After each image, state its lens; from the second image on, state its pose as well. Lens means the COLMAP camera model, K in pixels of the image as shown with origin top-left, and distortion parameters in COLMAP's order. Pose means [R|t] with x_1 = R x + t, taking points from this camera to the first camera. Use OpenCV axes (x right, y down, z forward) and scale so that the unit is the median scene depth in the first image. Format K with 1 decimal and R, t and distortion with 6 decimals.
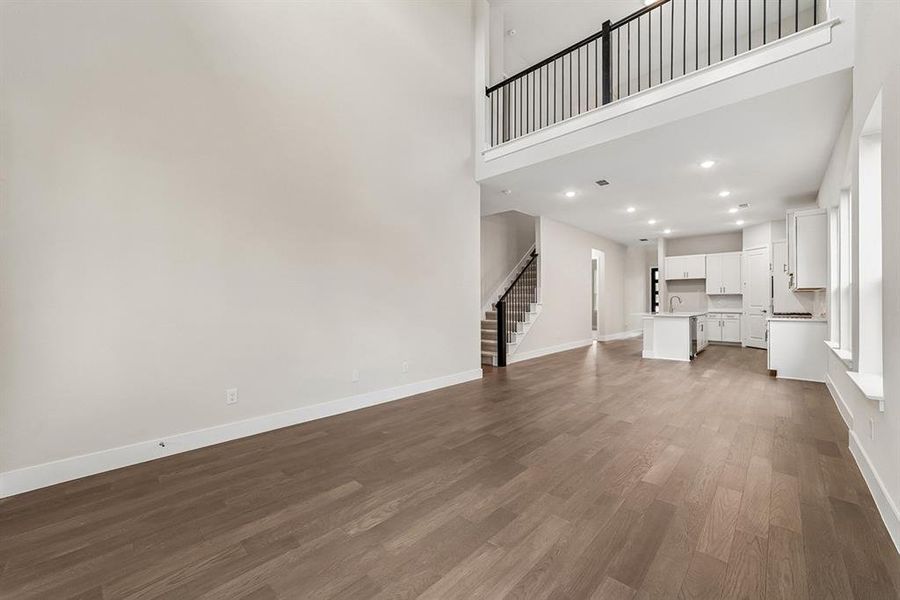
lens RADIAL K [[350.5, 0, 450.0], [0, 350.5, 300.0], [0, 0, 1]] dist [-0.011736, -0.000018]
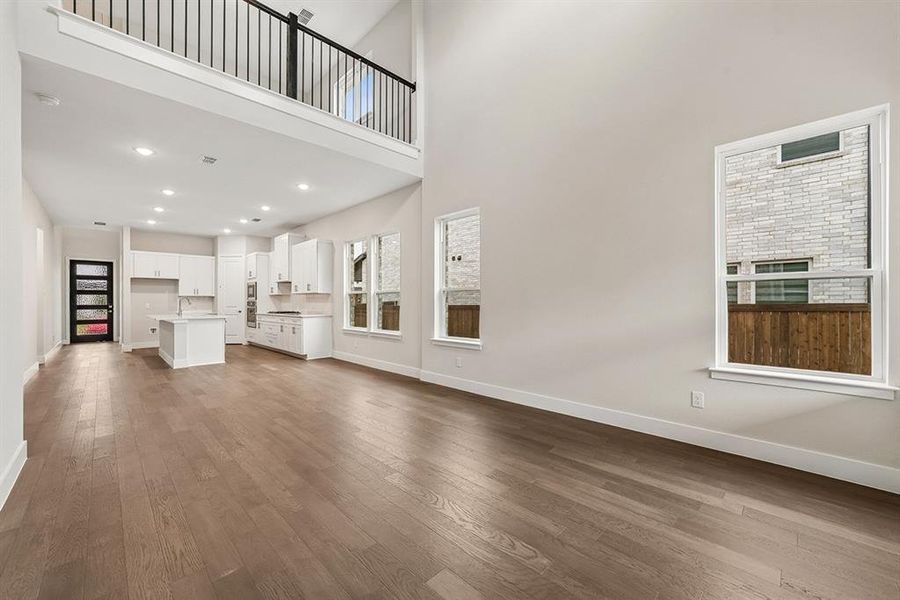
lens RADIAL K [[355.9, 0, 450.0], [0, 355.9, 300.0], [0, 0, 1]] dist [-0.000178, 0.000033]
pose [[0.030347, 0.007891, 0.999508, -0.532539], [-0.001885, 0.999968, -0.007838, 0.004420], [-0.999538, -0.001646, 0.030361, 0.539288]]
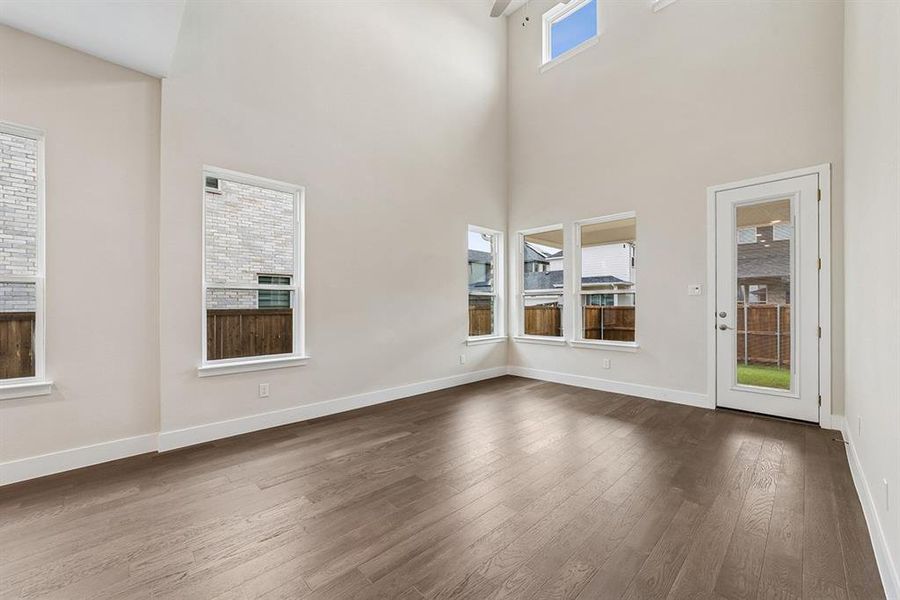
lens RADIAL K [[355.9, 0, 450.0], [0, 355.9, 300.0], [0, 0, 1]] dist [-0.000178, 0.000033]
pose [[-0.999107, 0.004612, 0.041993, 0.189438], [0.003700, 0.999756, -0.021772, 0.009814], [-0.042083, -0.021597, -0.998881, 1.375311]]
